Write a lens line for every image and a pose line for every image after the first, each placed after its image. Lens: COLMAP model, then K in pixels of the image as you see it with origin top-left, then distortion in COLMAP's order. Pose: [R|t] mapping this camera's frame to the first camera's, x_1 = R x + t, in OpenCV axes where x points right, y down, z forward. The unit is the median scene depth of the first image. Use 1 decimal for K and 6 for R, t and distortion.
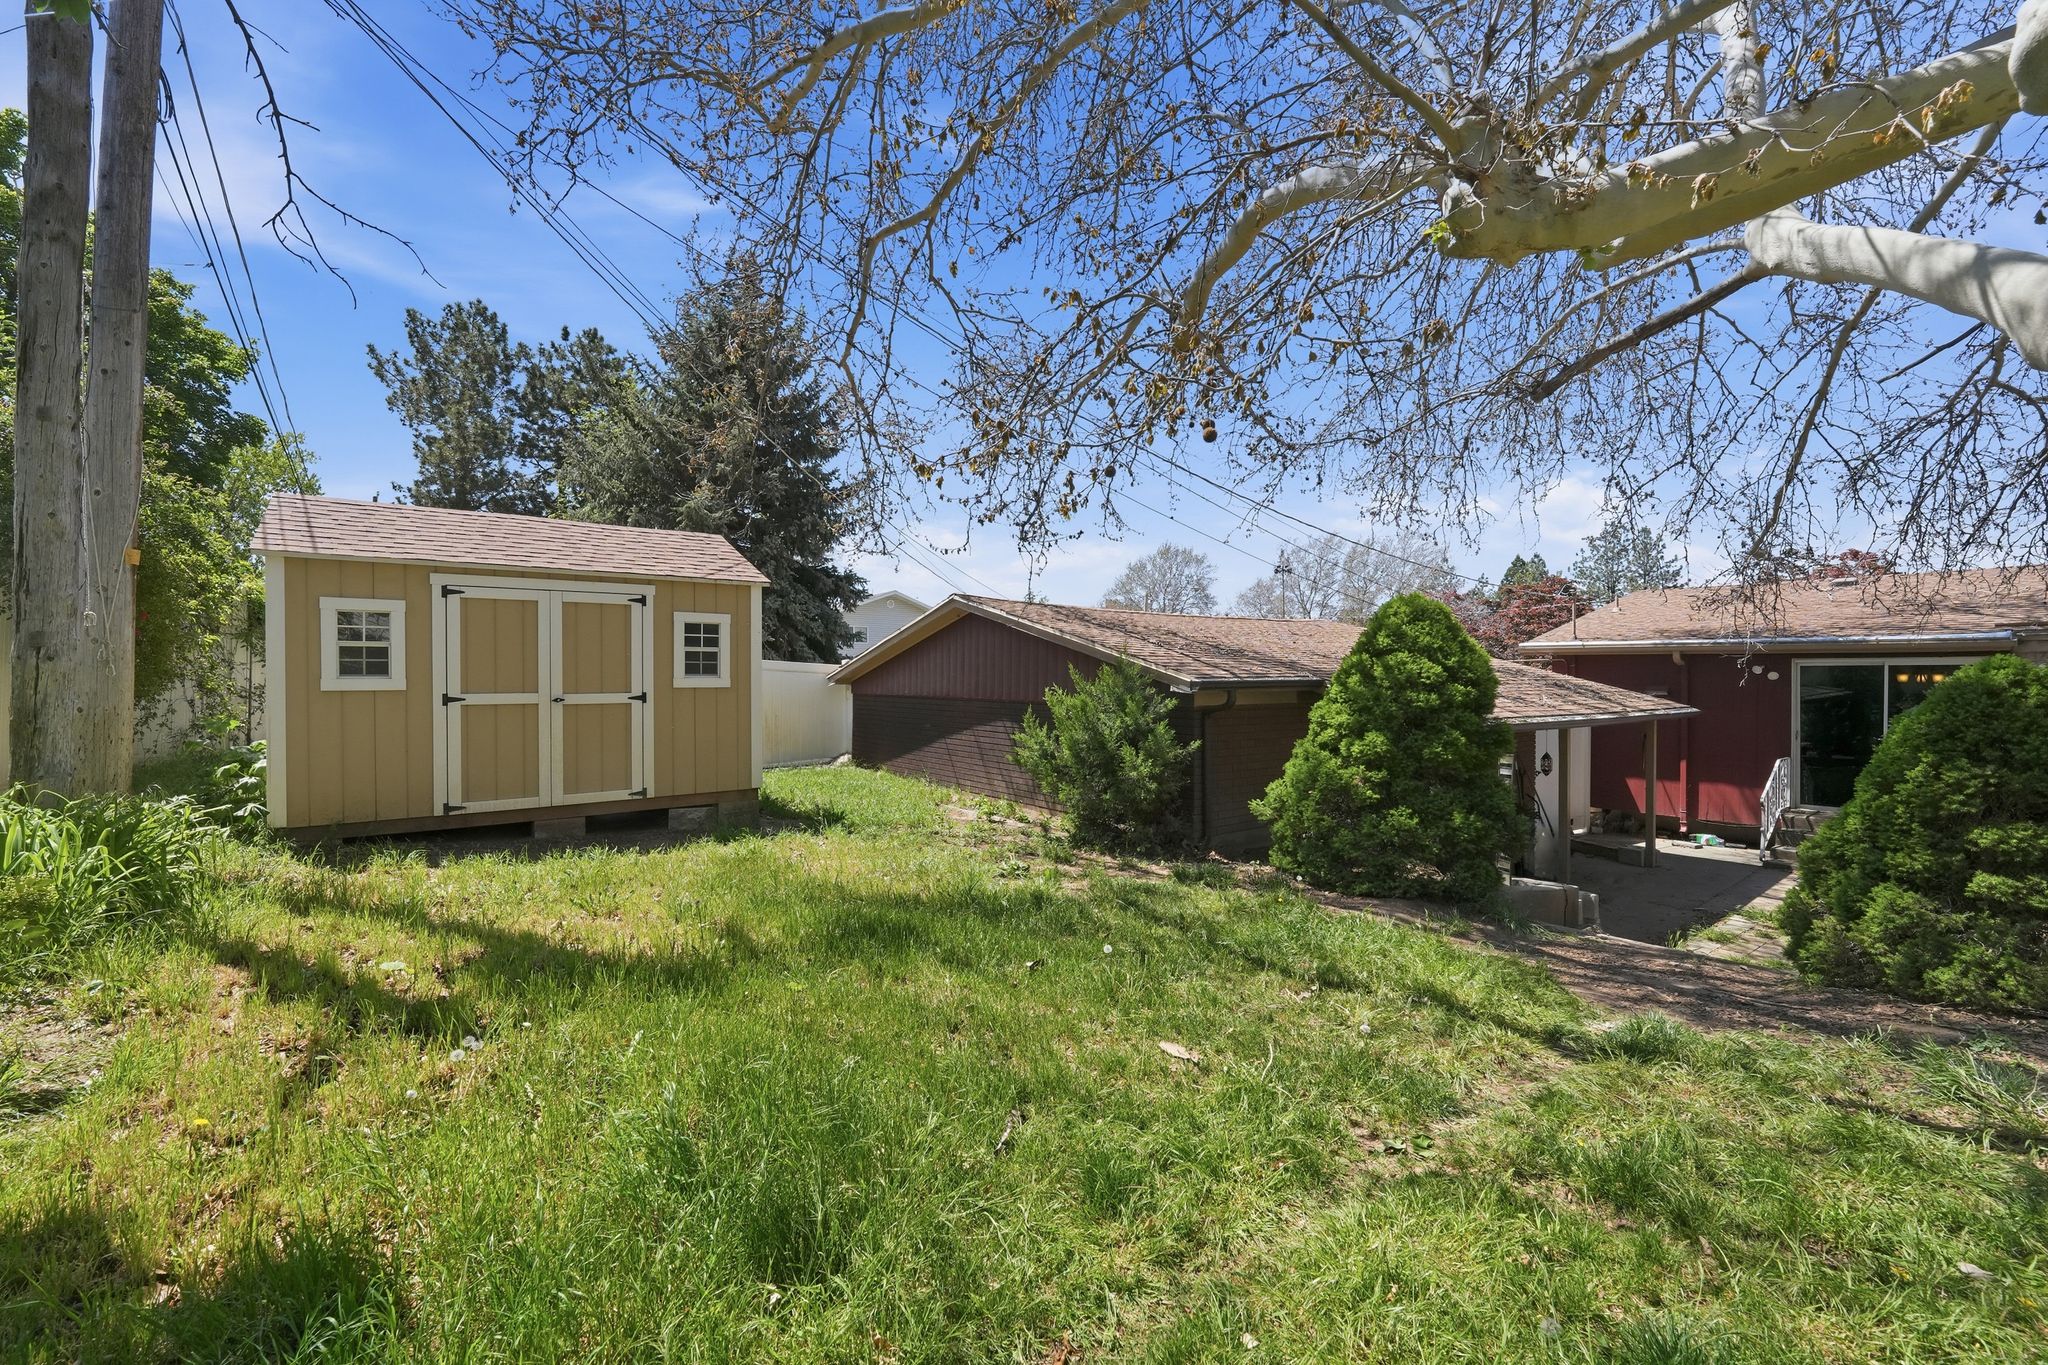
lens RADIAL K [[832.0, 0, 1023.9], [0, 832.0, 683.3], [0, 0, 1]] dist [-0.006870, -0.002507]
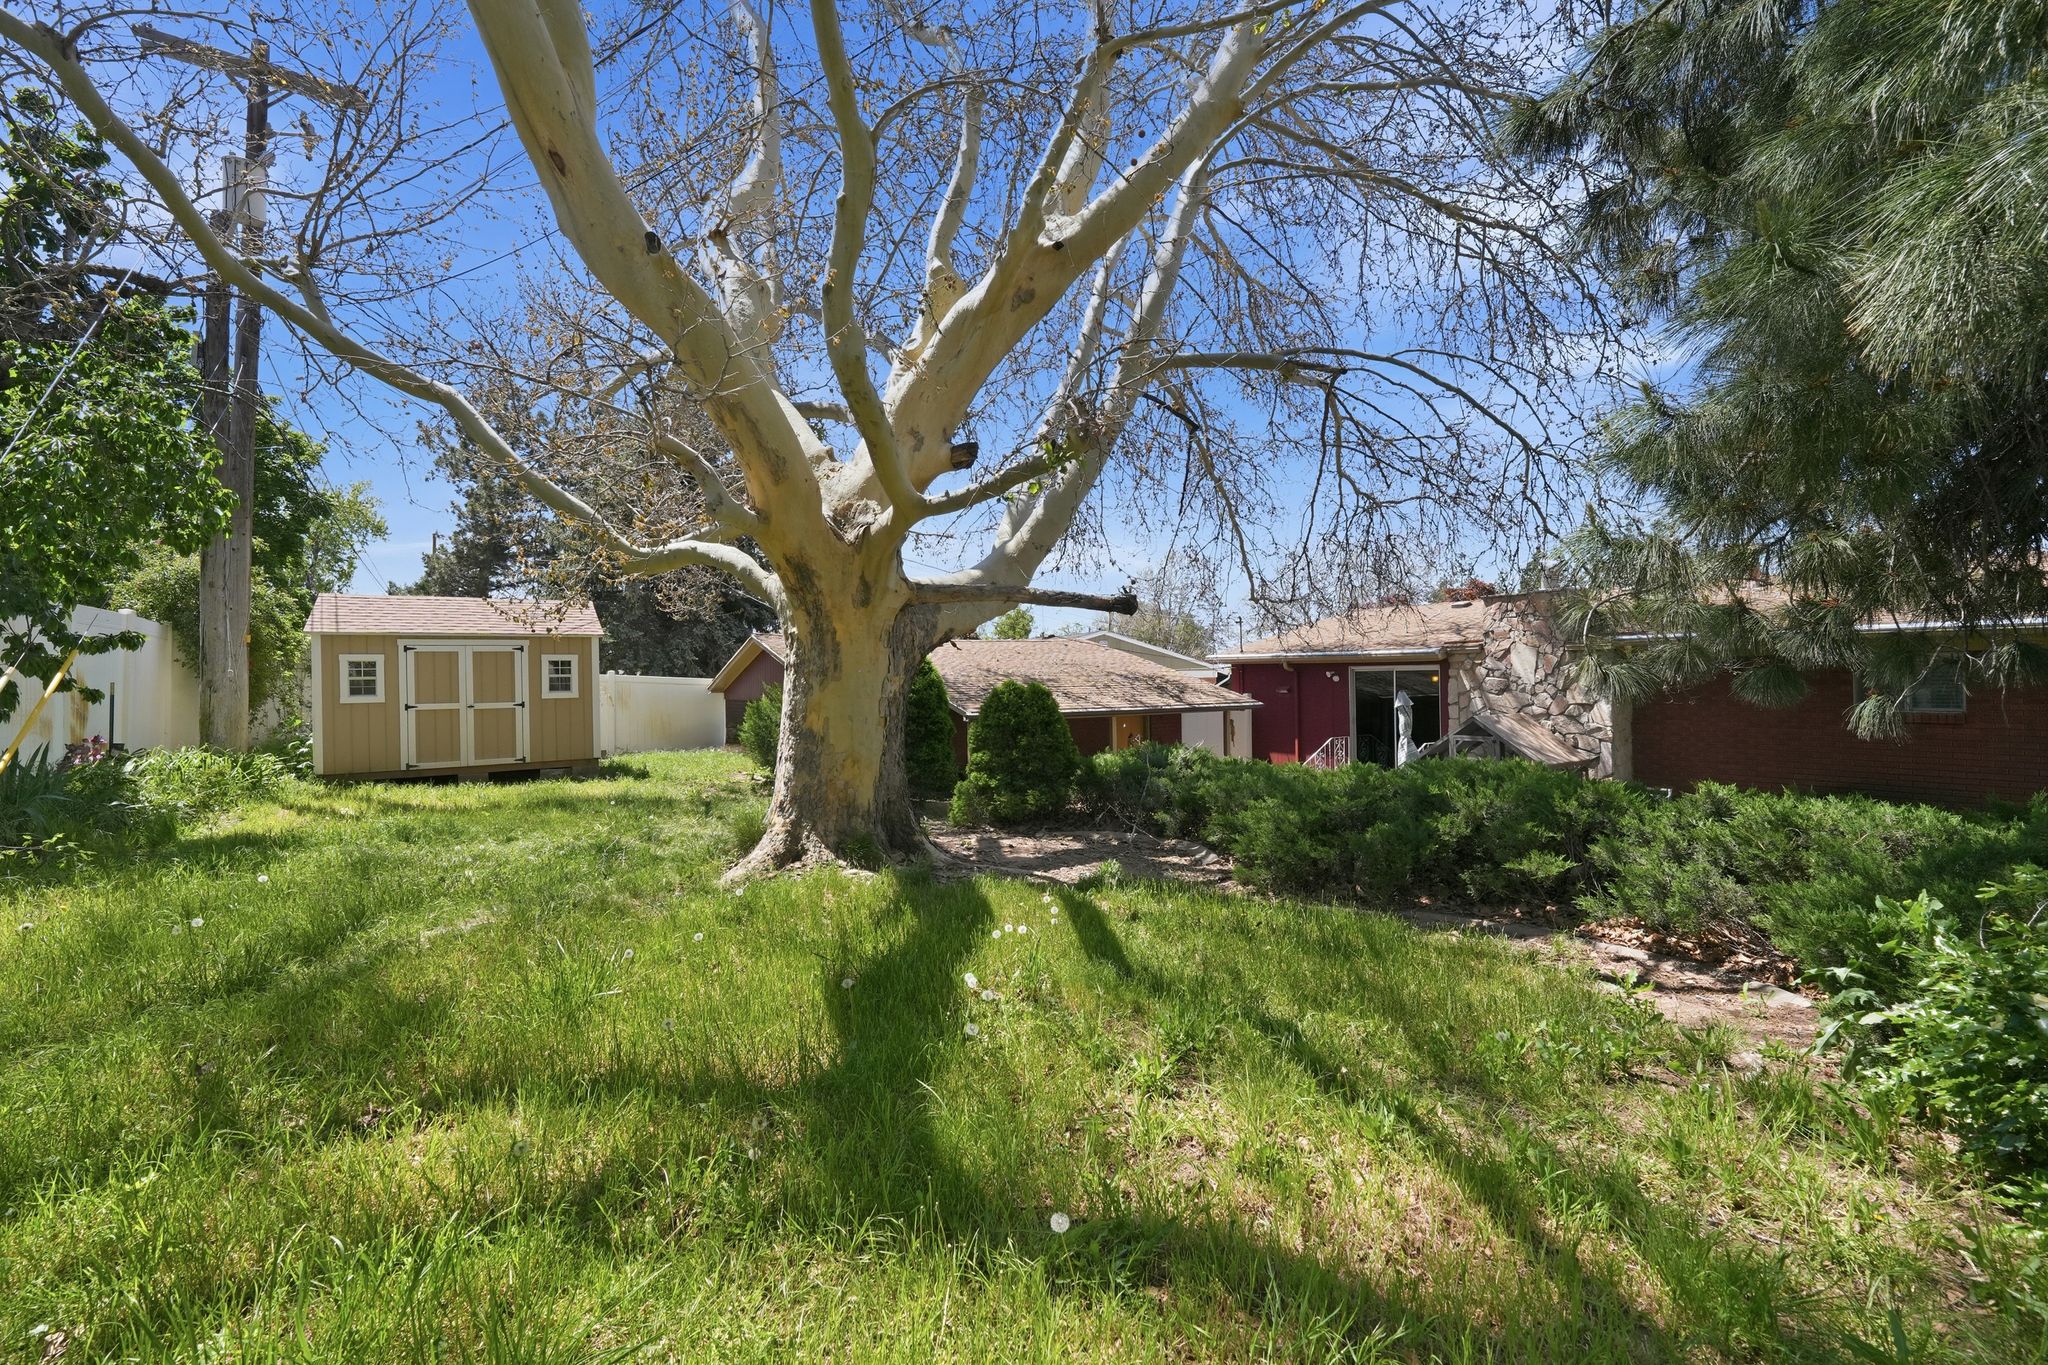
lens RADIAL K [[832.0, 0, 1025.4], [0, 832.0, 675.8], [0, 0, 1]] dist [-0.006870, -0.002507]
pose [[0.998007, -0.014912, -0.061320, 0.749389], [0.014338, 0.999849, -0.009794, -0.011659], [0.061457, 0.008895, 0.998070, -0.717774]]
